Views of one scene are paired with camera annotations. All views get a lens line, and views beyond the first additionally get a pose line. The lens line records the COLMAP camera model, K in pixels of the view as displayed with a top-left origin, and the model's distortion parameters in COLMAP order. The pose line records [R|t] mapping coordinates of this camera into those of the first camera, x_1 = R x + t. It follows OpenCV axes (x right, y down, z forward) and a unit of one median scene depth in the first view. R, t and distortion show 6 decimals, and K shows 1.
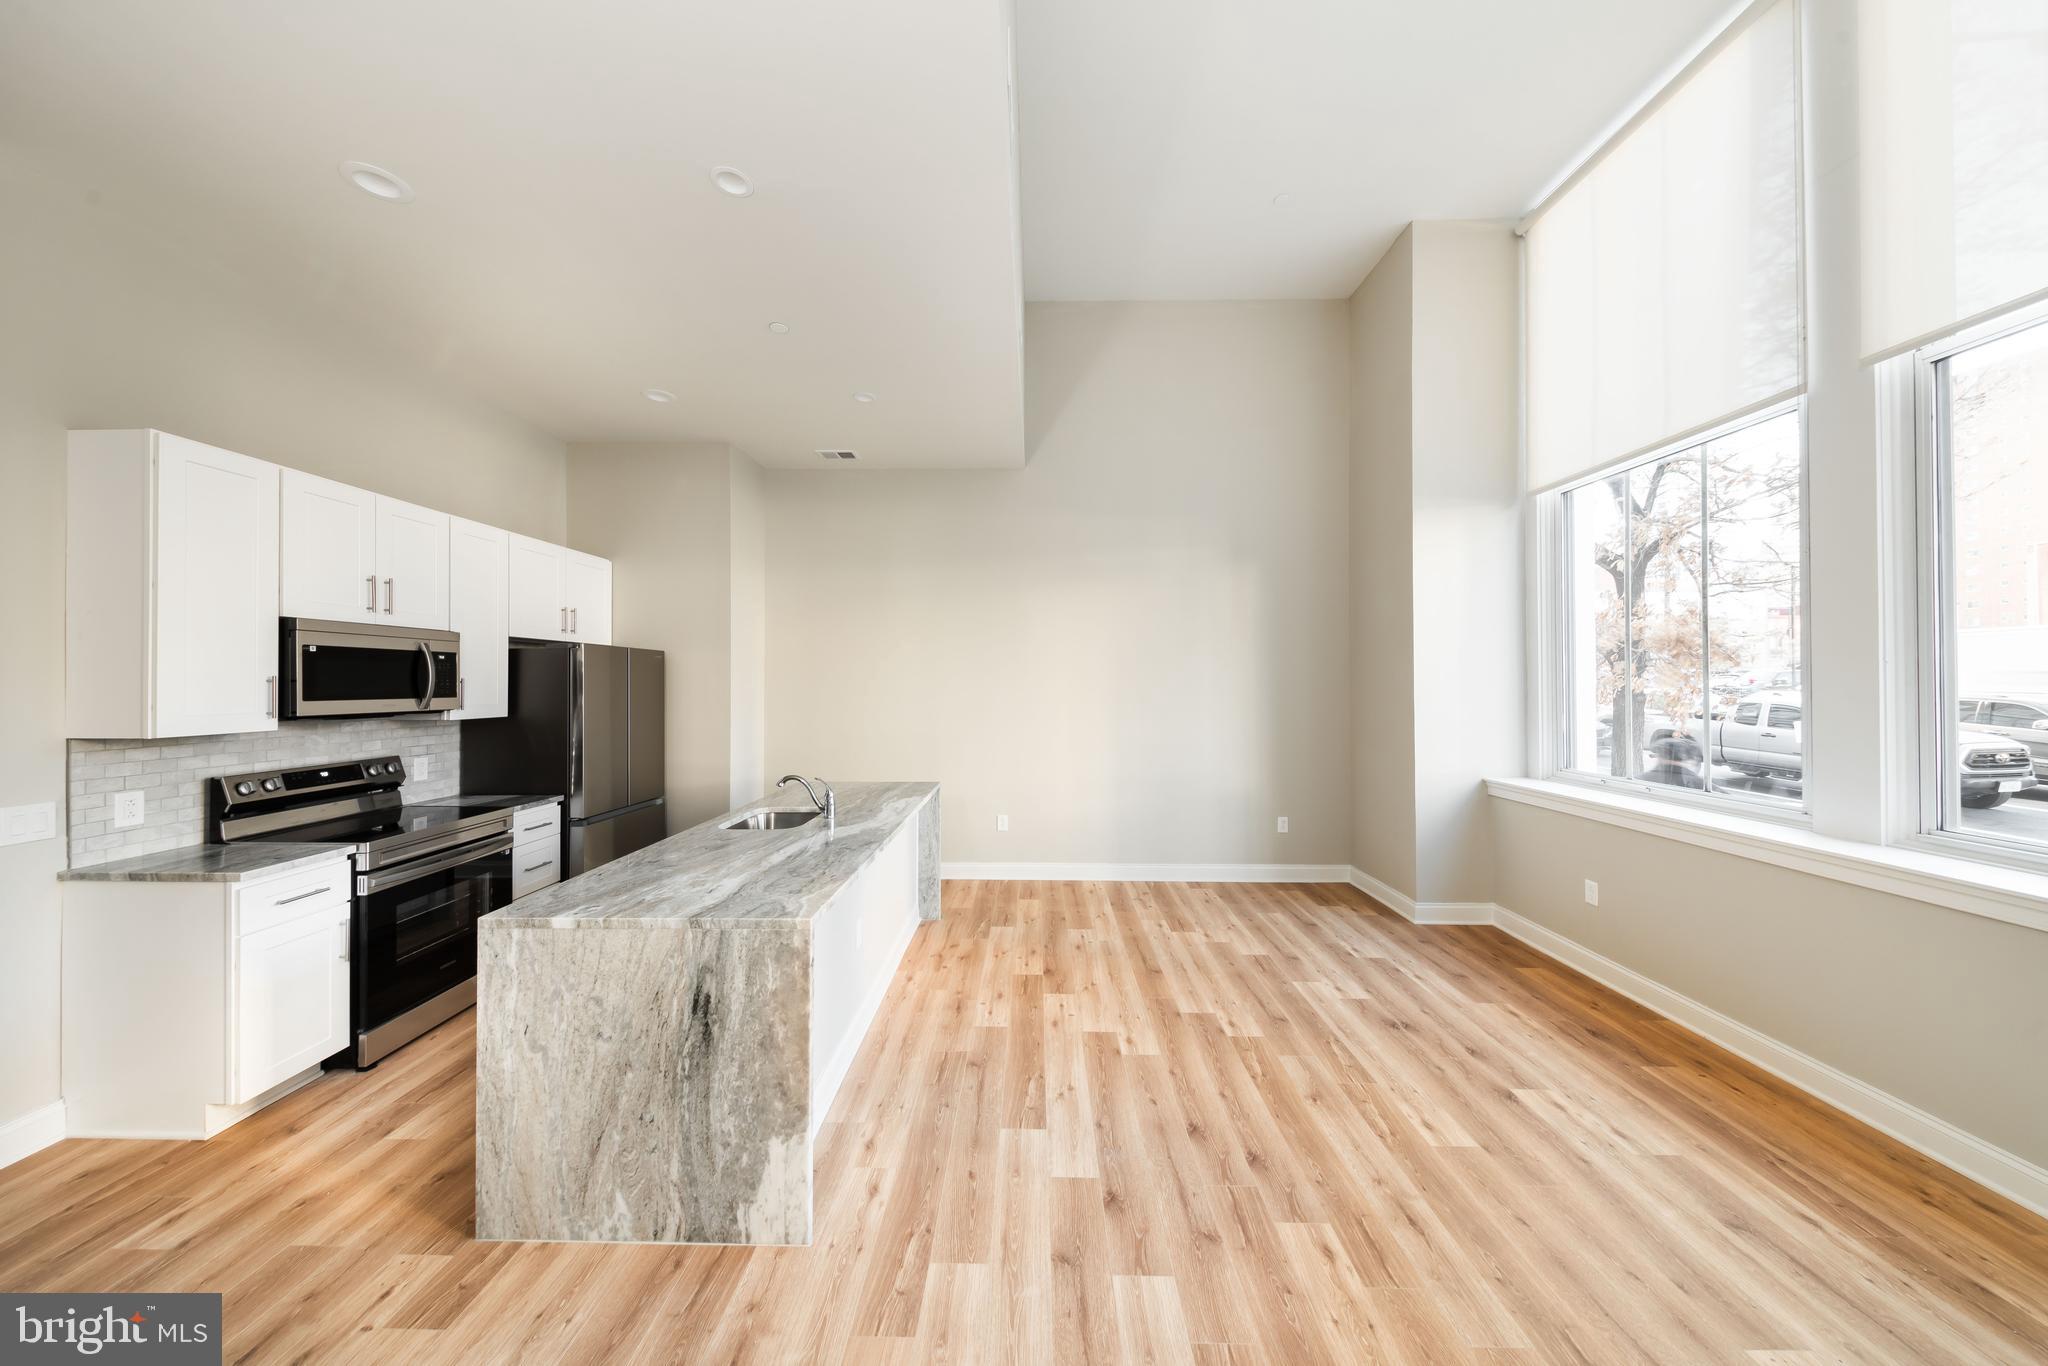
lens RADIAL K [[658.3, 0, 1022.3], [0, 658.3, 682.1], [0, 0, 1]] dist [0.004441, -0.000445]
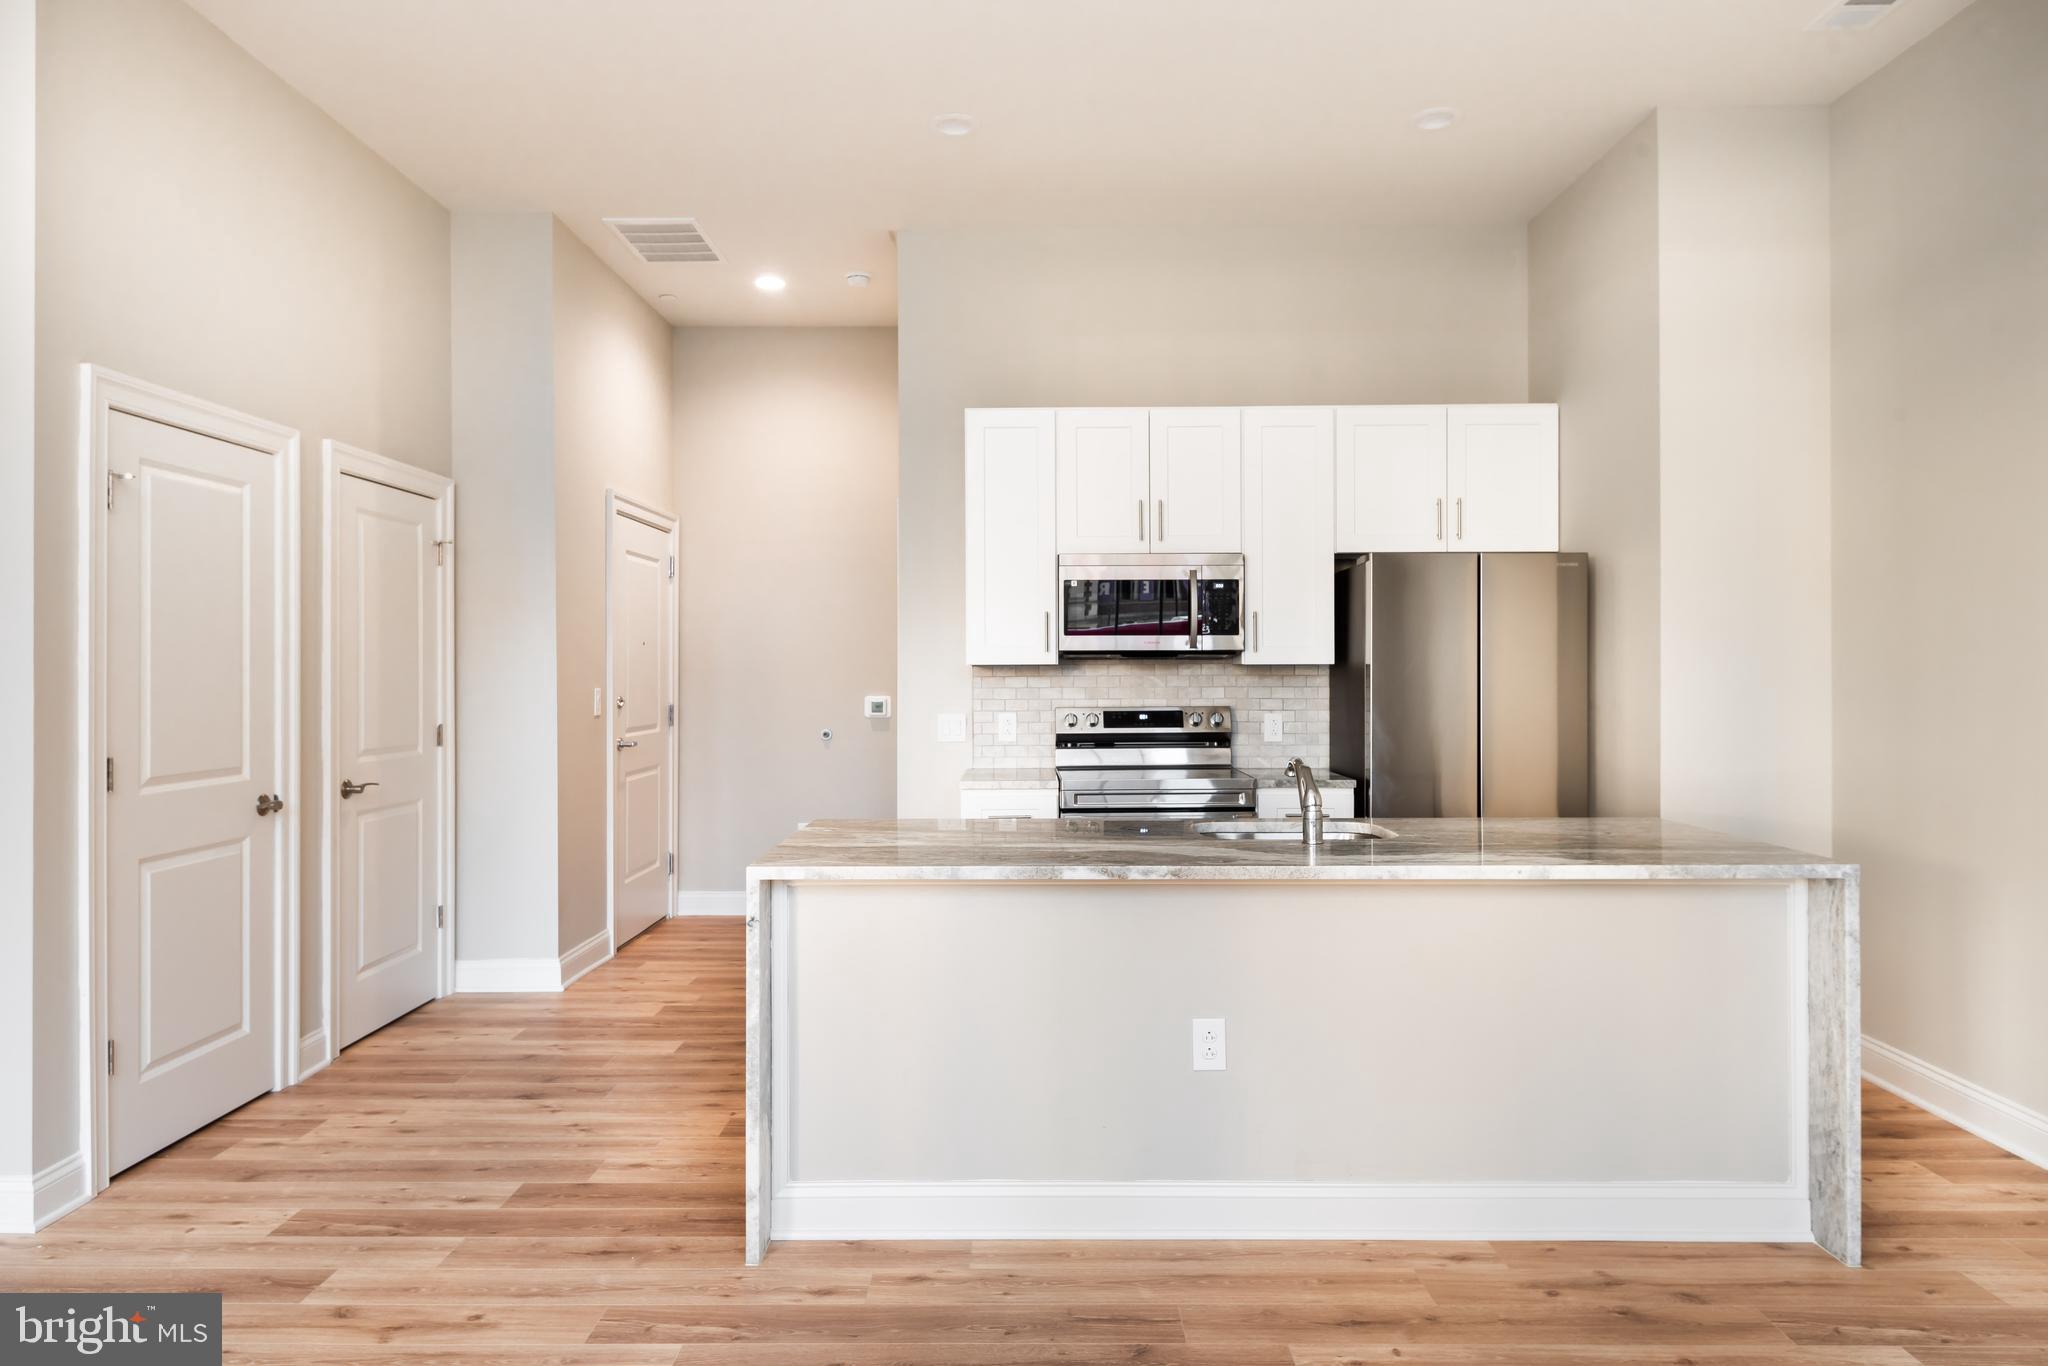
lens RADIAL K [[1292.5, 0, 1017.5], [0, 1292.5, 663.4], [0, 0, 1]] dist [0.016065, 0.000475]
pose [[0.007470, -0.003110, -0.999967, 0.983314], [0.004752, 0.999984, -0.003074, 0.084770], [0.999961, -0.004729, 0.007485, 1.008679]]
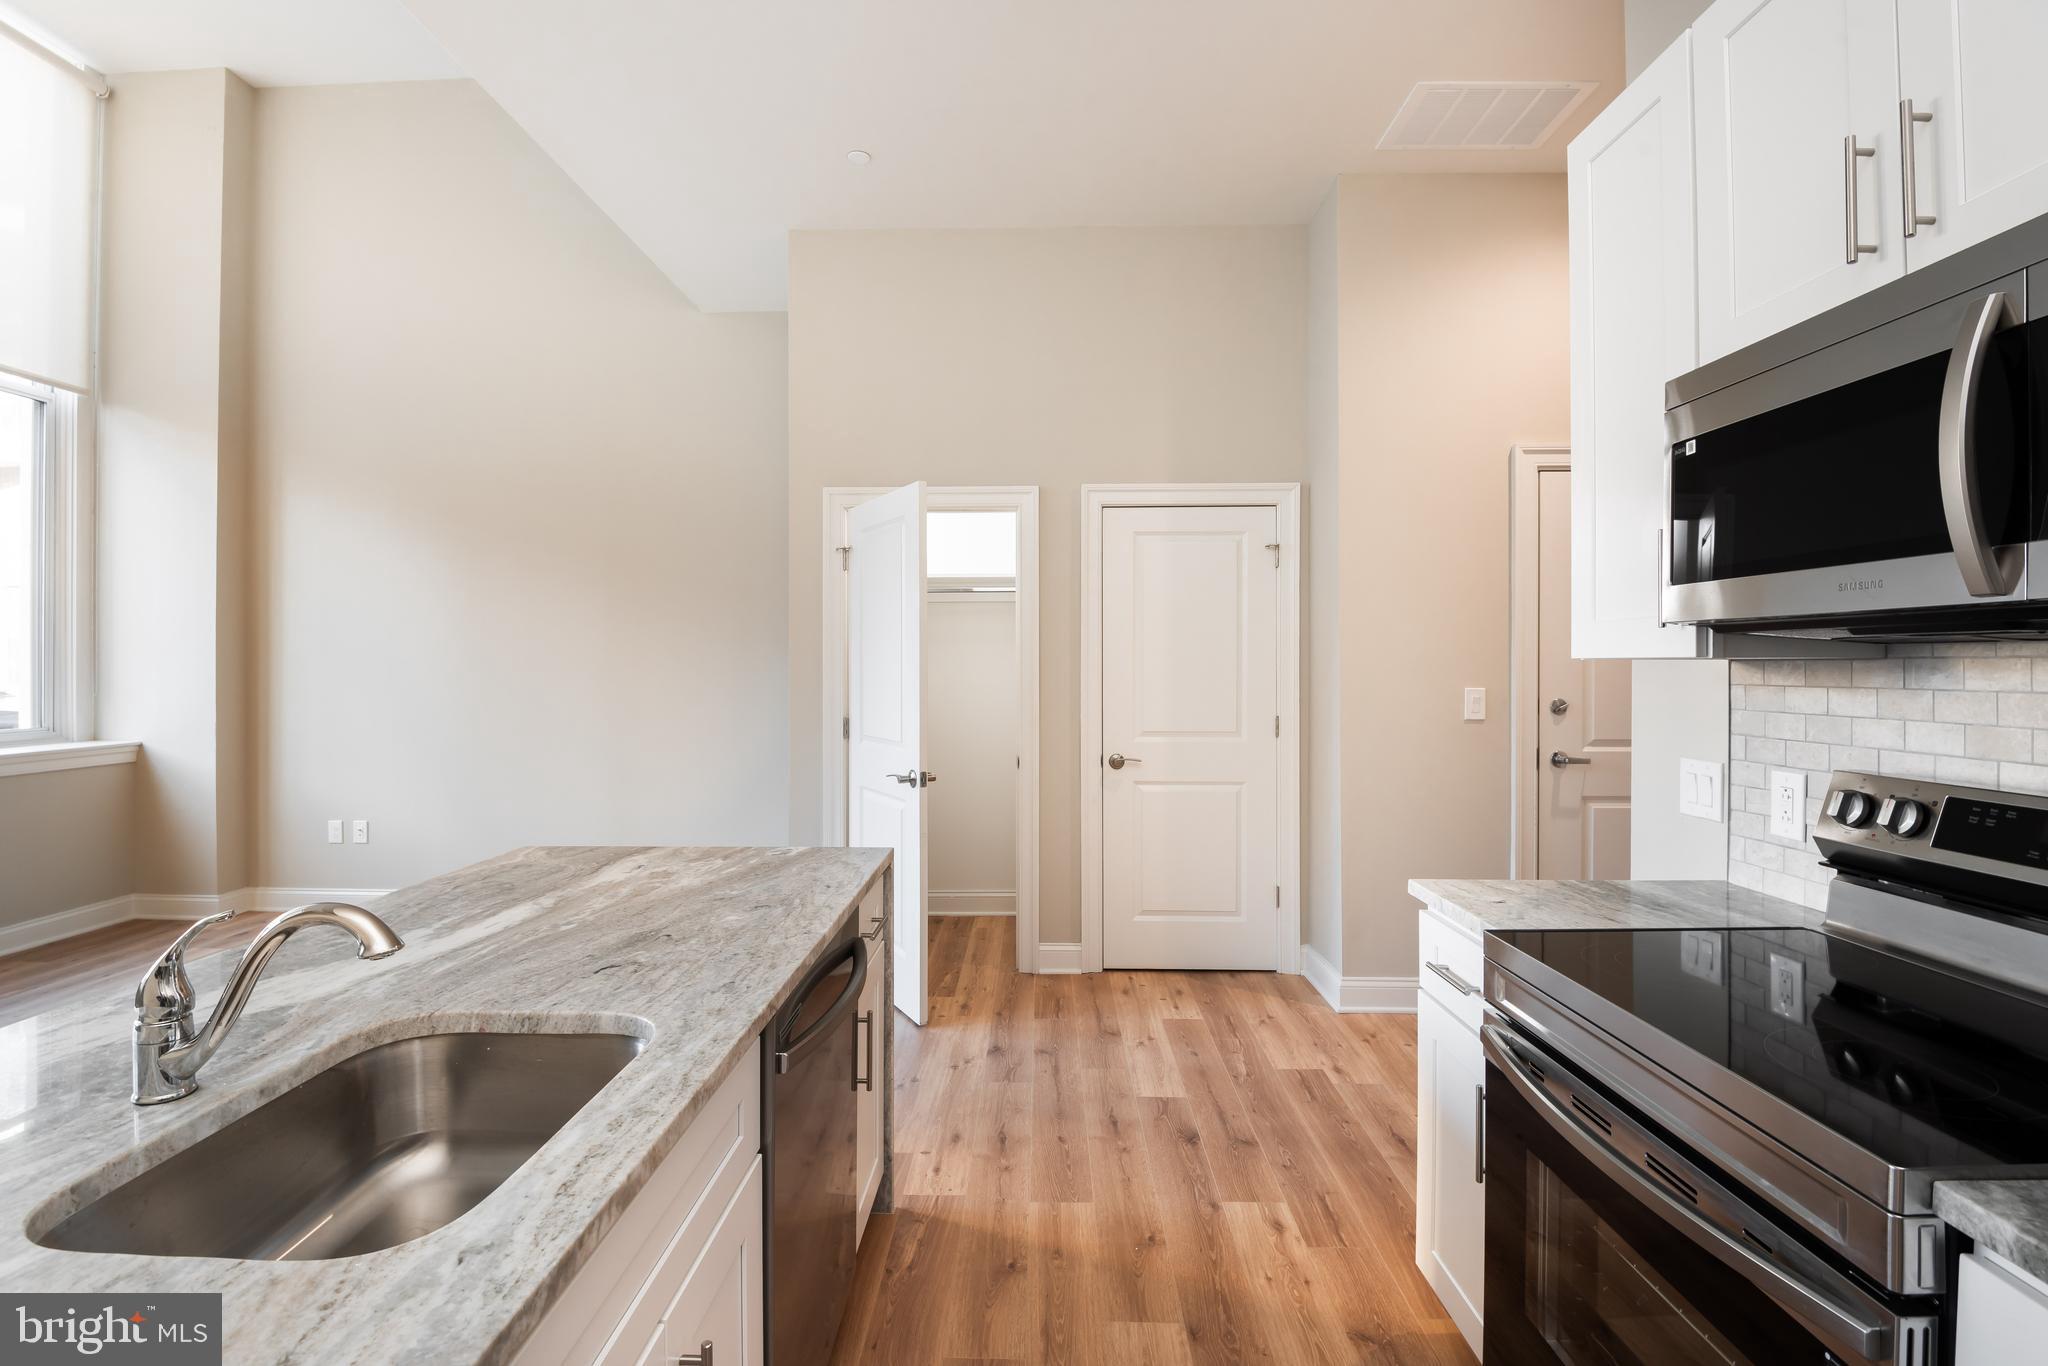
lens RADIAL K [[942.4, 0, 1021.8], [0, 942.4, 674.4], [0, 0, 1]] dist [0.001173, 0.000109]
pose [[-0.999957, -0.000524, 0.009292, -0.772892], [-0.000438, 0.999957, 0.009233, 0.085837], [-0.009297, 0.009229, -0.999914, 1.739360]]
